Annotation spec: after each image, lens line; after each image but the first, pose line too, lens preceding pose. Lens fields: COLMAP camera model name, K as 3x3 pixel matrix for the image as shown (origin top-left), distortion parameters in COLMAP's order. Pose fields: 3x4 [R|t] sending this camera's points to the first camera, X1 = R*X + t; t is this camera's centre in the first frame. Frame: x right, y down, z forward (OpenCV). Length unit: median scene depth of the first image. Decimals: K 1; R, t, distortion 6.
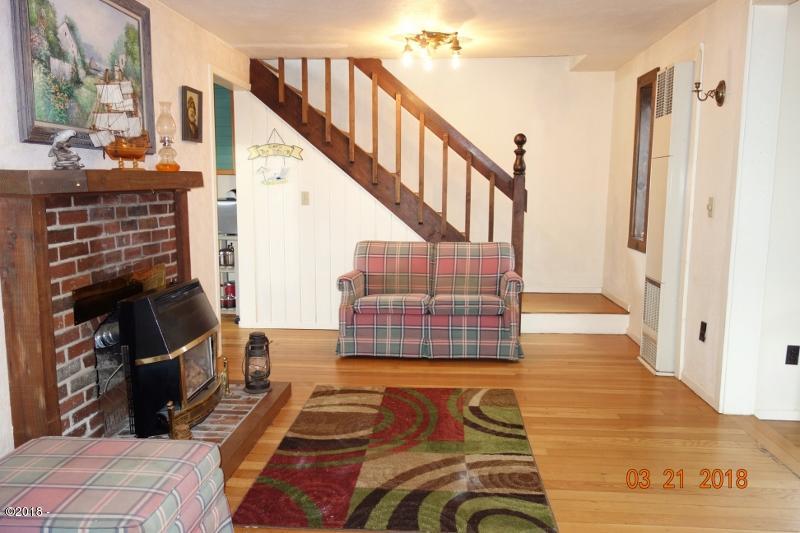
lens RADIAL K [[632.9, 0, 400.0], [0, 632.9, 266.5], [0, 0, 1]] dist [0.002206, 0.004342]
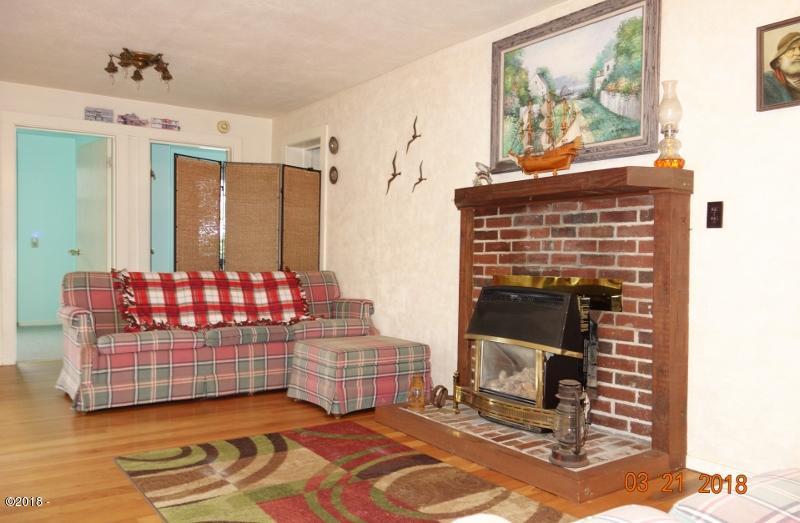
lens RADIAL K [[649.3, 0, 400.0], [0, 649.3, 261.5], [0, 0, 1]] dist [0.007804, 0.005705]
pose [[-0.771102, -0.008229, -0.636659, 0.519944], [-0.098913, 0.989325, 0.107013, -0.118411], [0.628982, 0.145492, -0.763684, 1.863029]]
